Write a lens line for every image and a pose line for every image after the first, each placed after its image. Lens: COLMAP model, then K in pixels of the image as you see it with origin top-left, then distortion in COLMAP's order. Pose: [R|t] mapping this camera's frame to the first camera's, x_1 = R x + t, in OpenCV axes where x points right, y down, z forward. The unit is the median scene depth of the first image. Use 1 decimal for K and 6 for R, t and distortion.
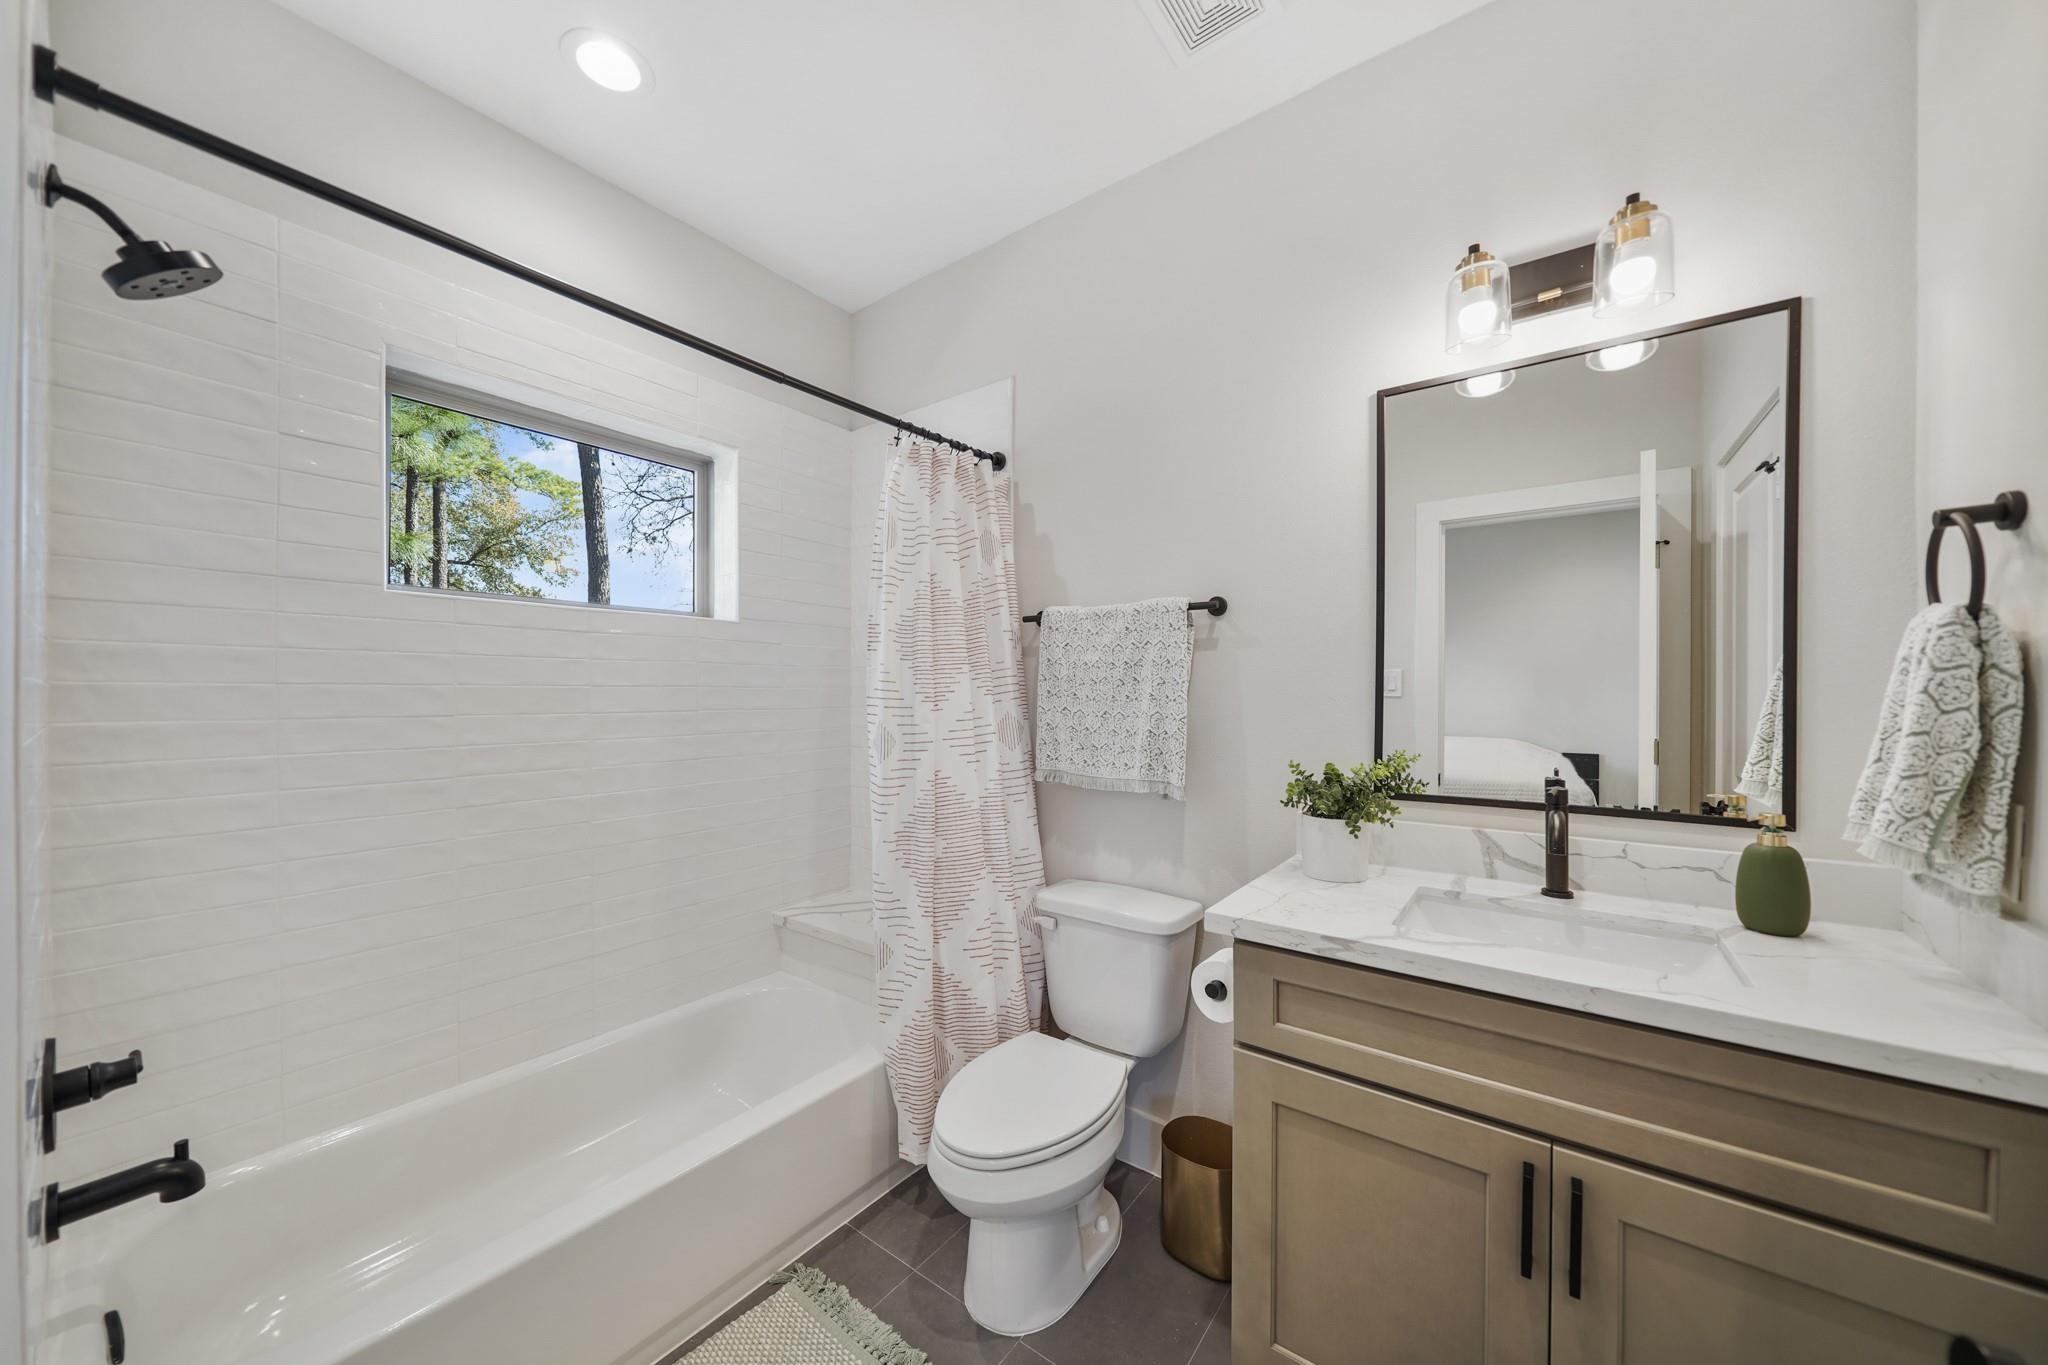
lens RADIAL K [[707.5, 0, 1024.2], [0, 707.5, 700.2], [0, 0, 1]] dist [-0.002458, -0.001079]
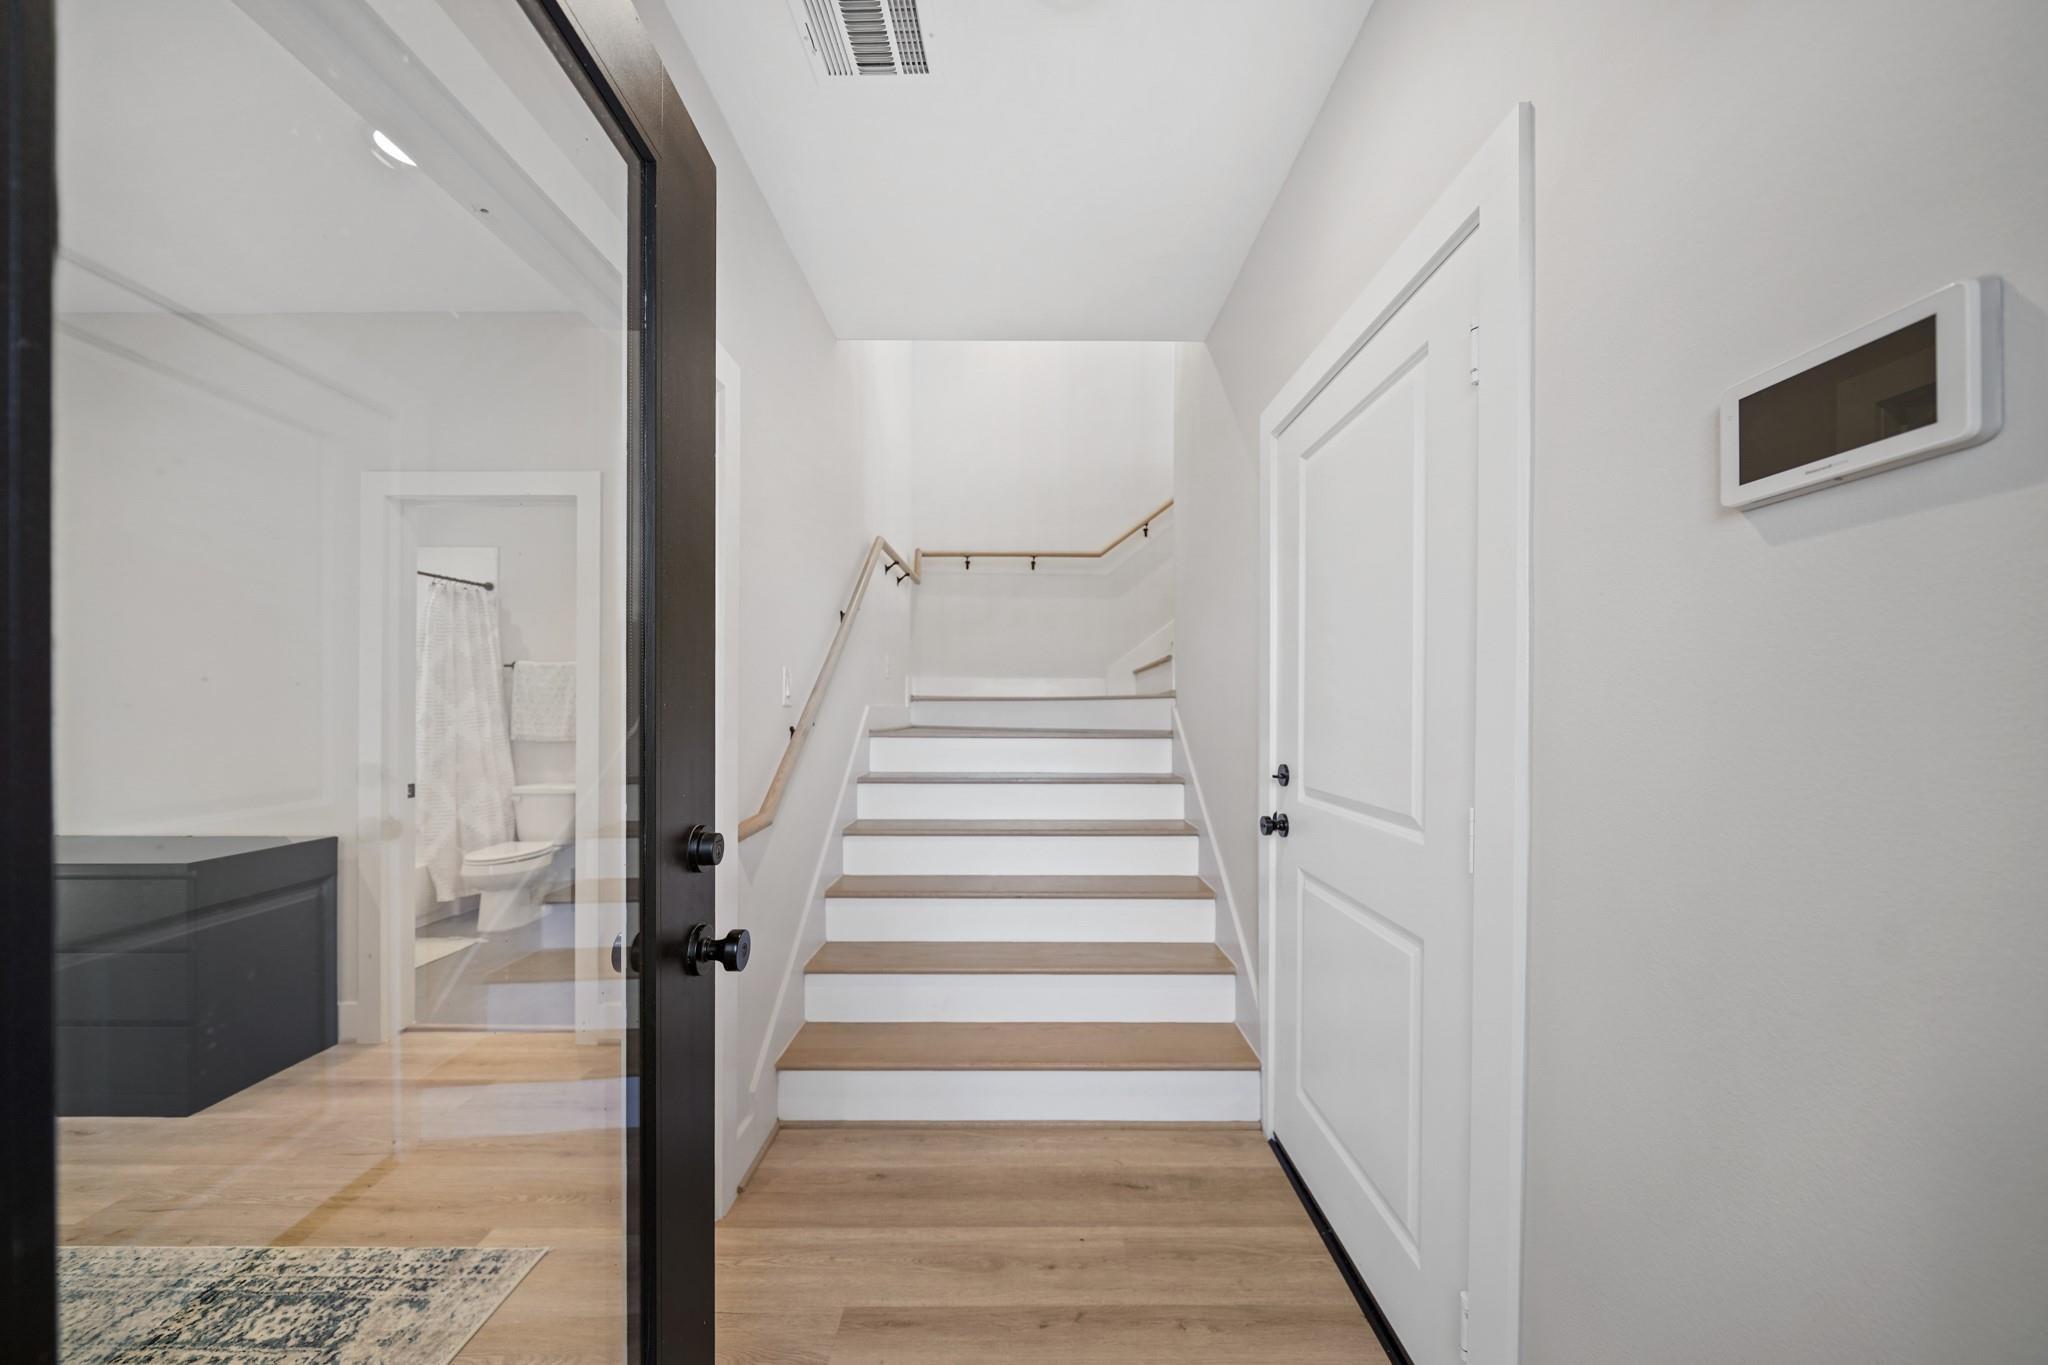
lens RADIAL K [[707.5, 0, 1019.0], [0, 707.5, 714.9], [0, 0, 1]] dist [-0.002458, -0.001079]
pose [[0.803940, 0.001828, 0.594708, -0.021795], [0.000209, 0.999994, -0.003356, 0.046004], [-0.594711, 0.002822, 0.803935, -1.793936]]
